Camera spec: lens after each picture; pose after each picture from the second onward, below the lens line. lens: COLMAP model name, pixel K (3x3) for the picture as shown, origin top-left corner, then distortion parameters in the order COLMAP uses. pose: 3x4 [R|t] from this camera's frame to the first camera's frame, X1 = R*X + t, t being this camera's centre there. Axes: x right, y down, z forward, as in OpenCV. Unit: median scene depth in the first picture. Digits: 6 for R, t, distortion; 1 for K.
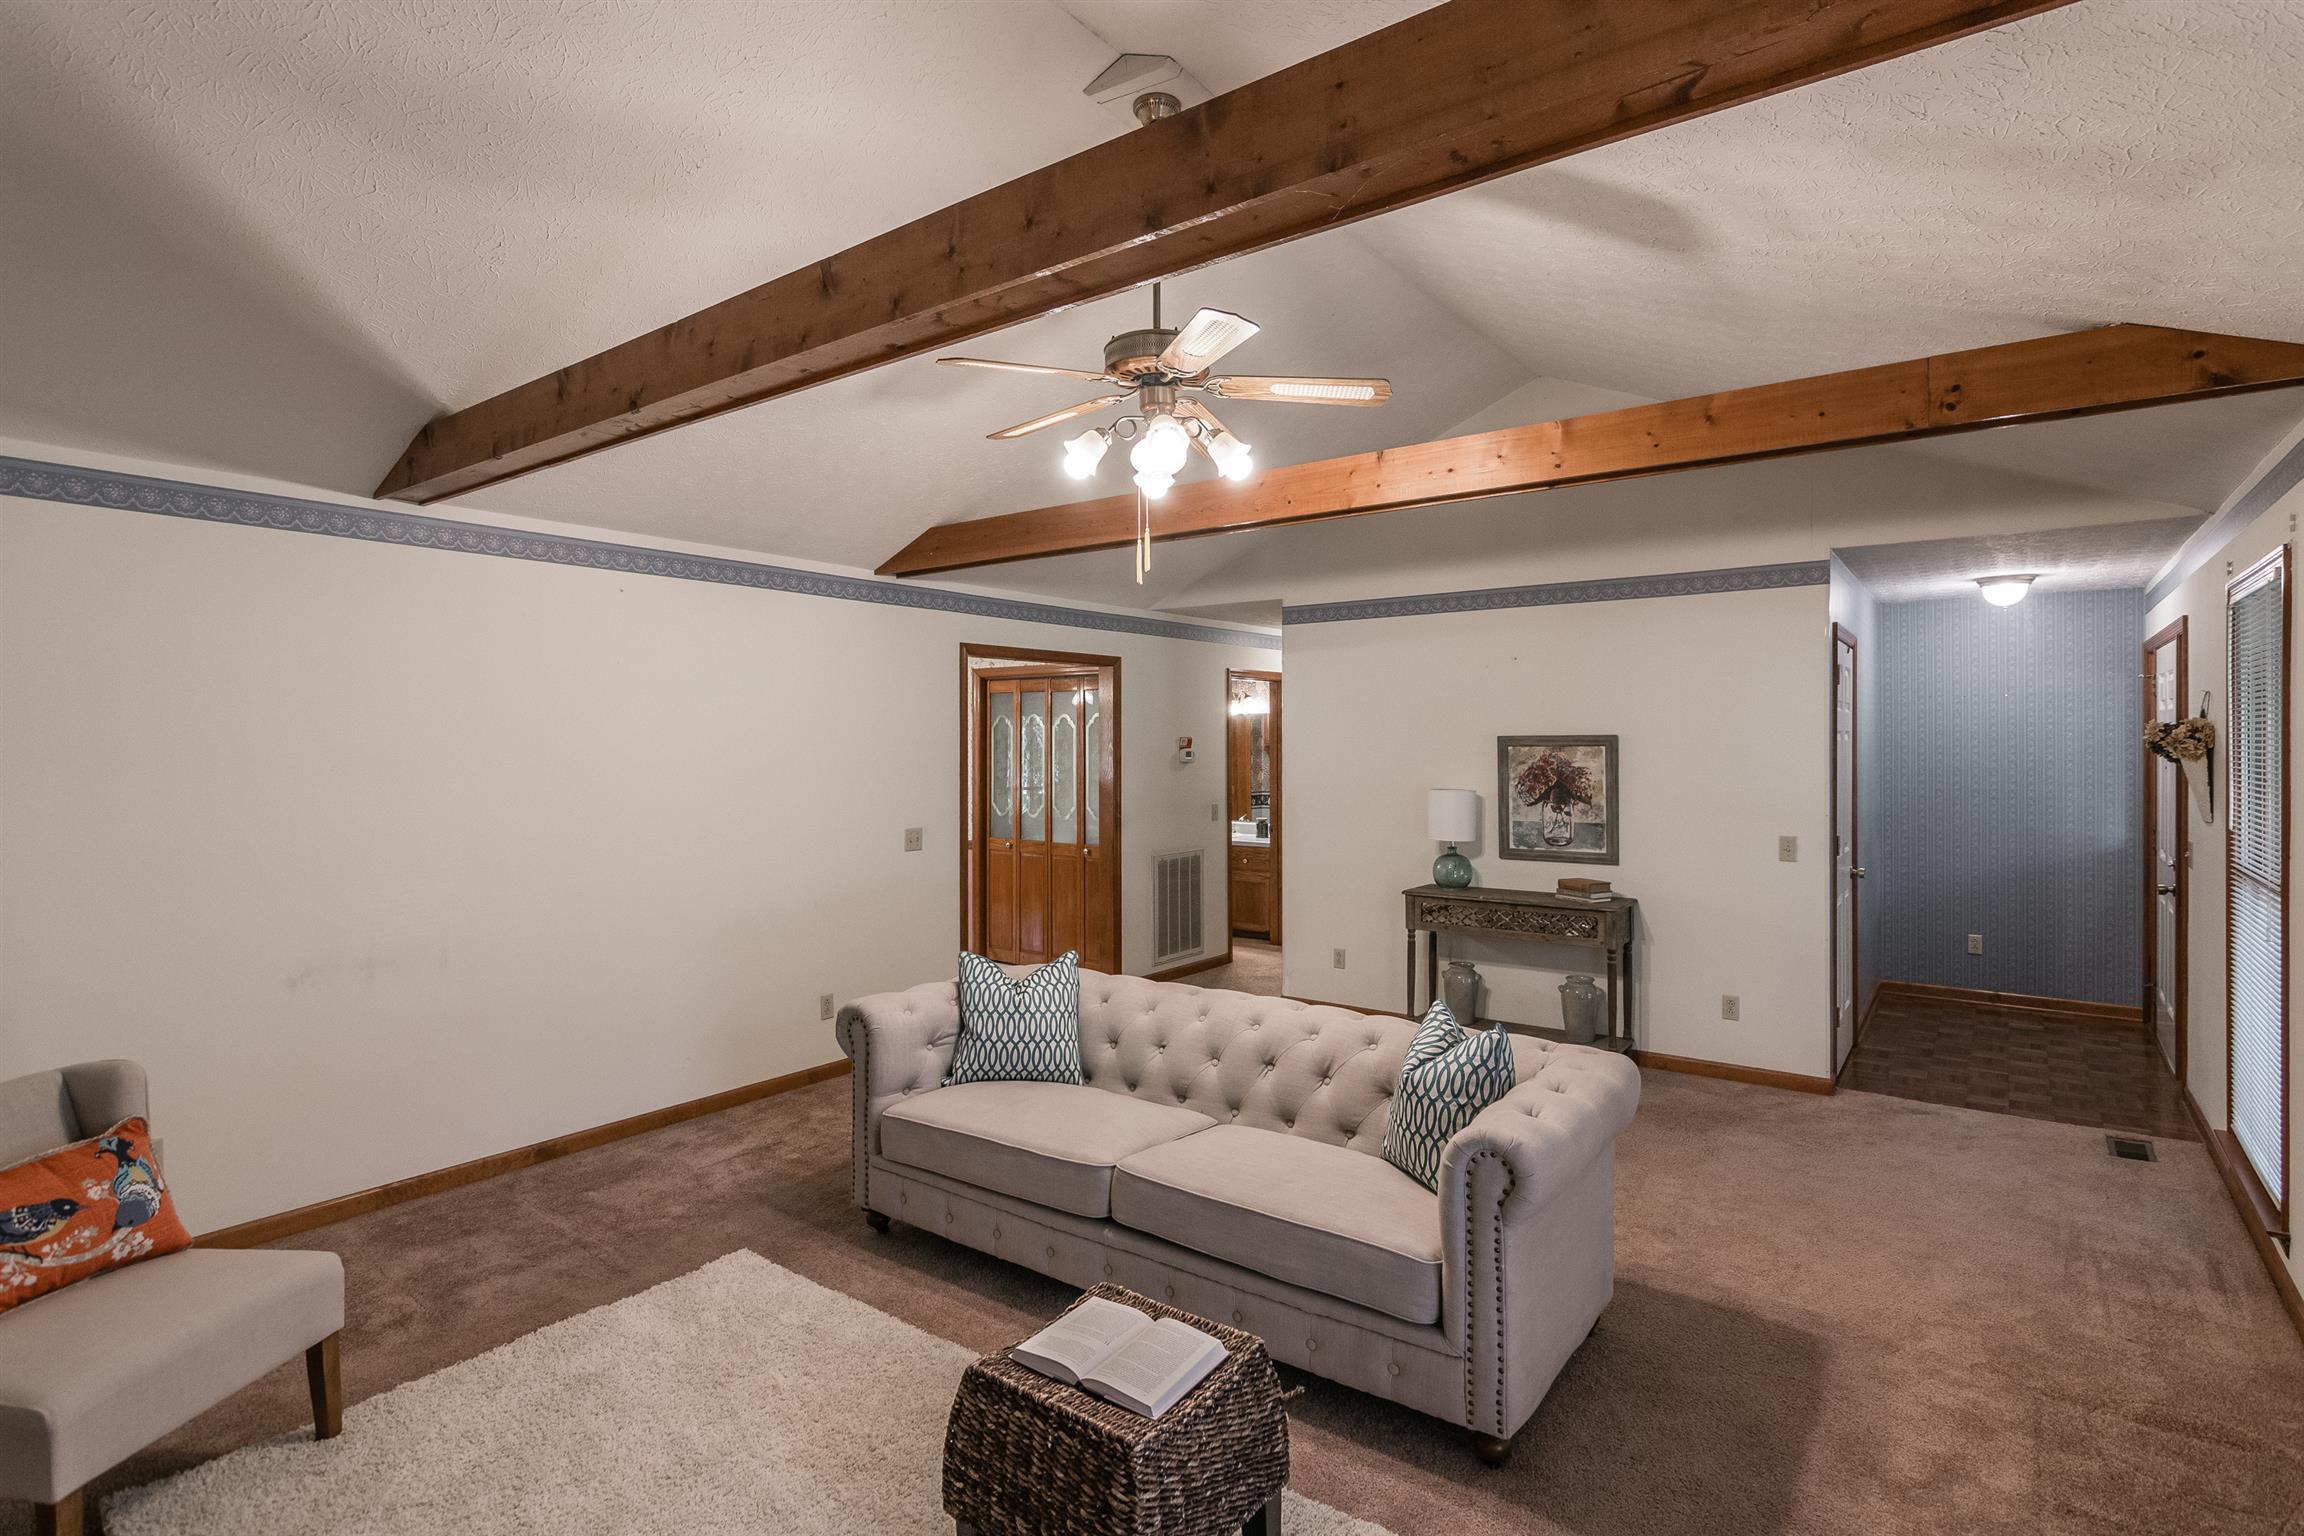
lens RADIAL K [[1113.9, 0, 1152.1], [0, 1113.9, 751.7], [0, 0, 1]] dist [-0.001968, -0.018151]
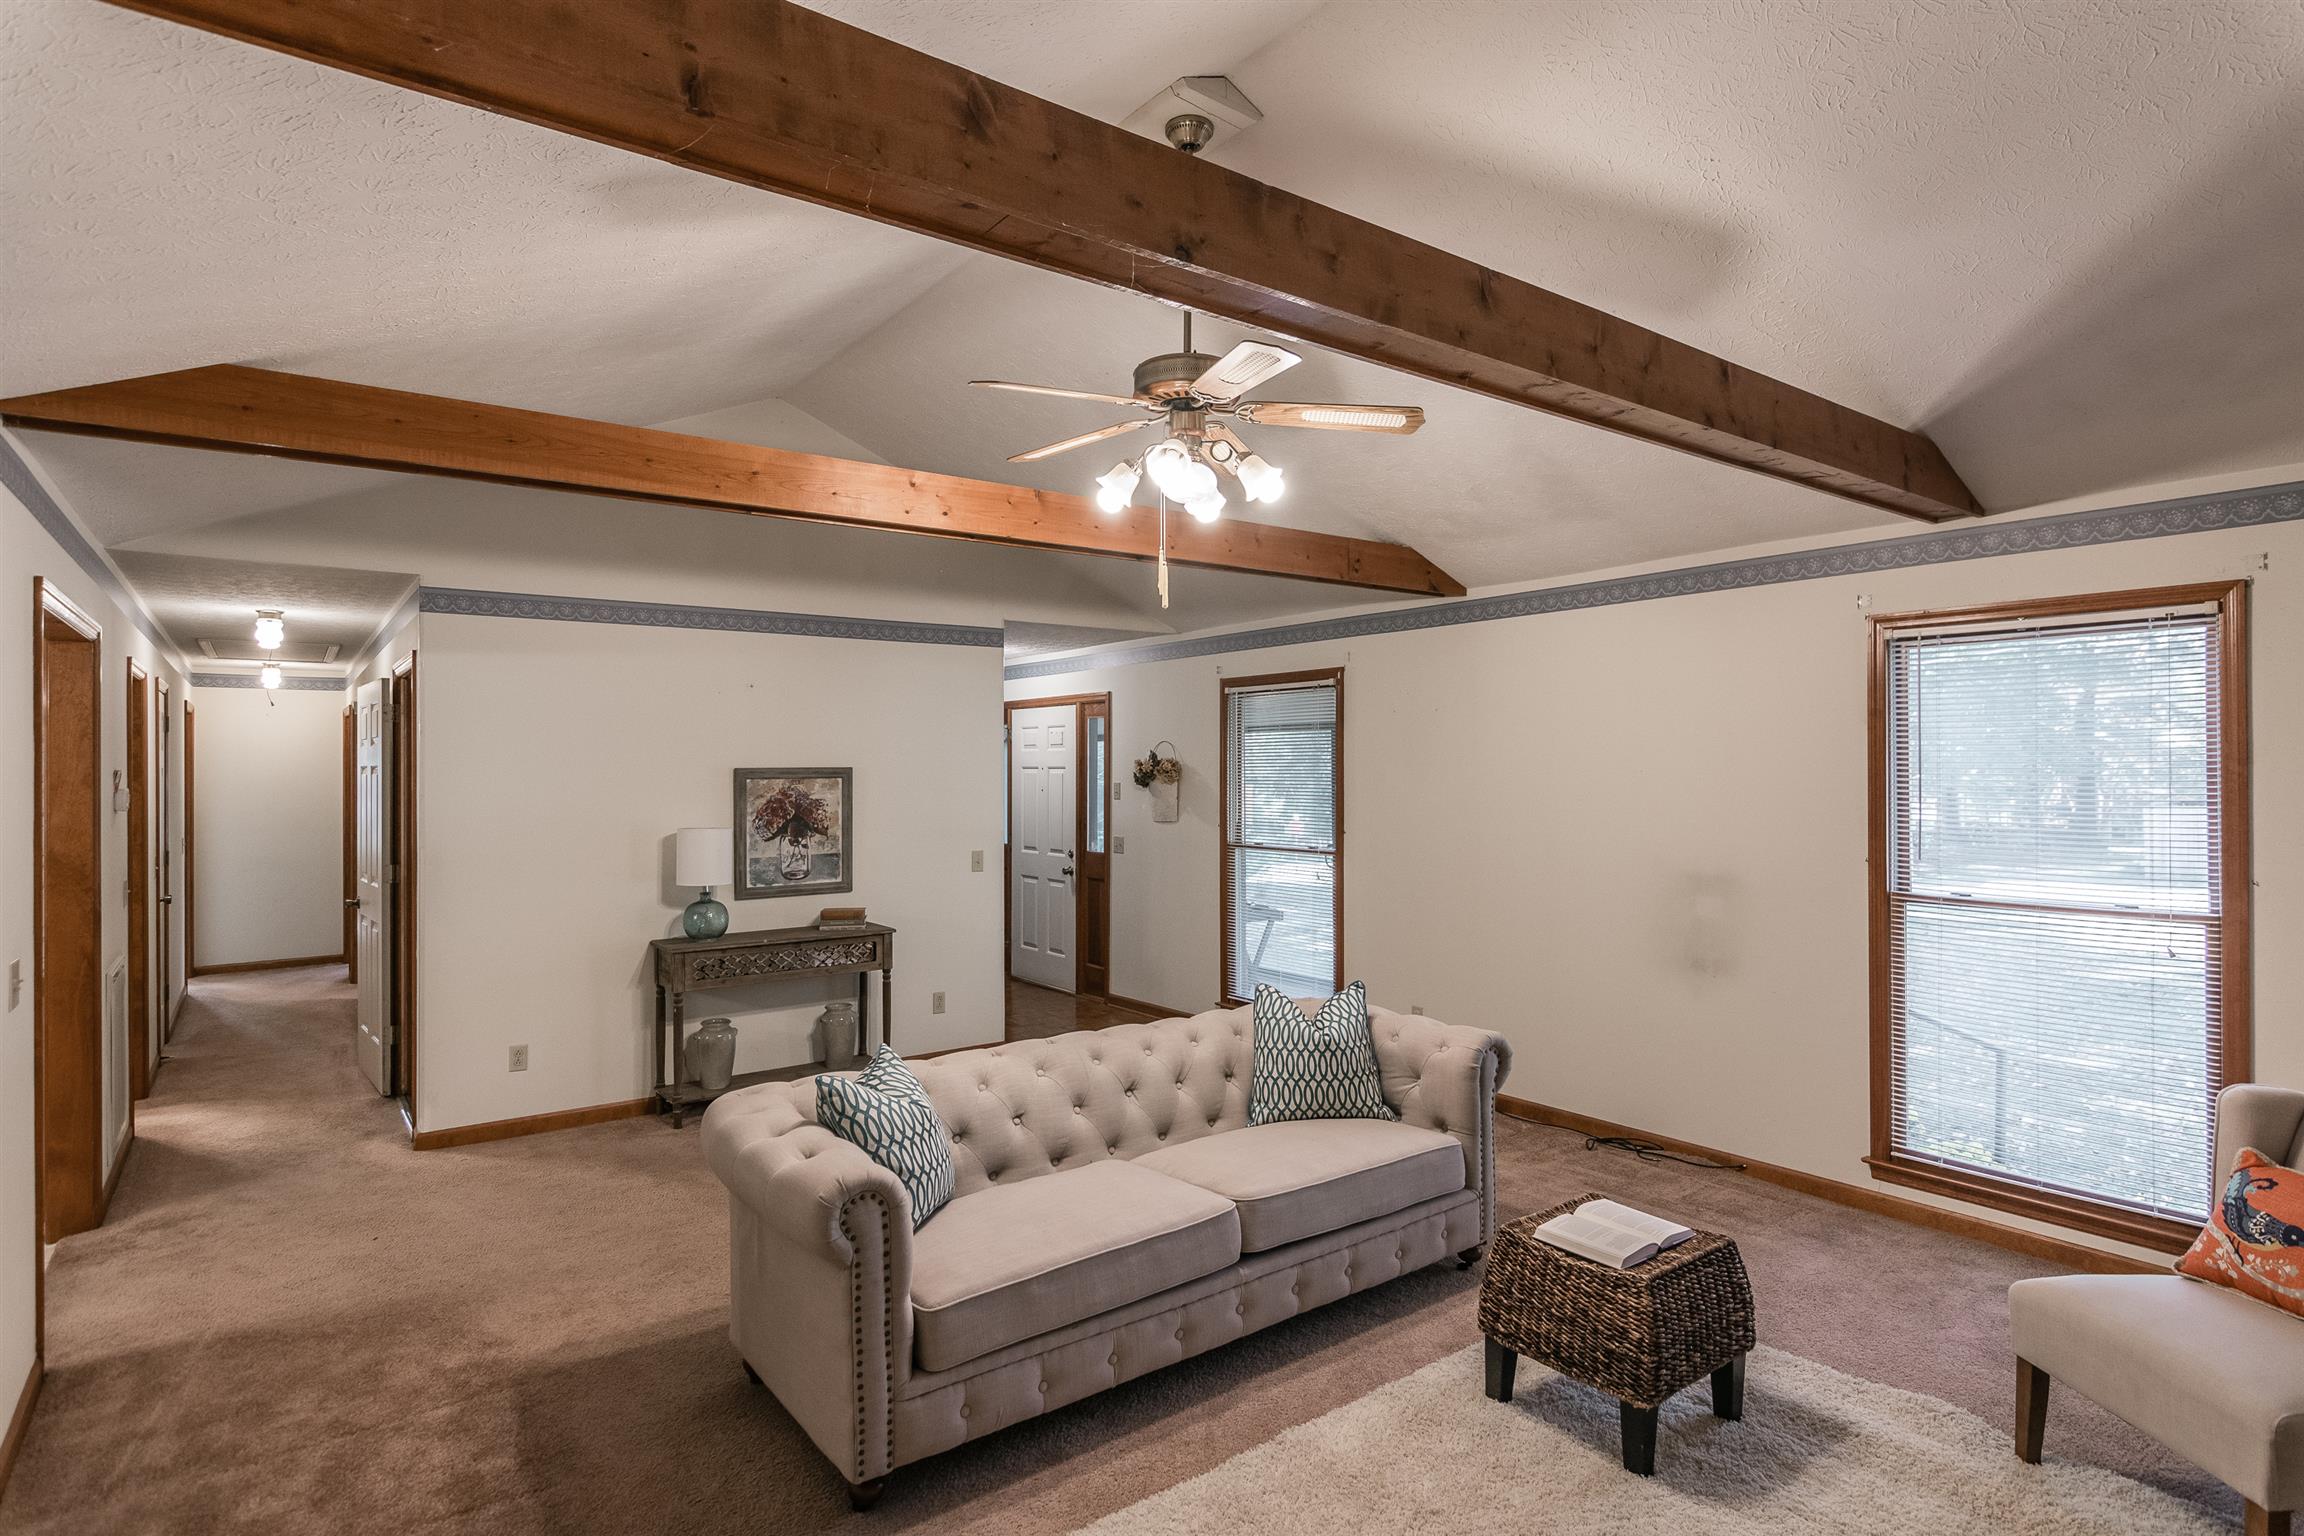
lens RADIAL K [[1191.8, 0, 1128.9], [0, 1191.8, 761.5], [0, 0, 1]] dist [-0.000235, -0.026938]
pose [[0.304415, 0.009979, 0.952487, -0.559514], [0.013752, 0.999795, -0.014869, -0.000279], [-0.952440, 0.017625, 0.304215, 0.401847]]
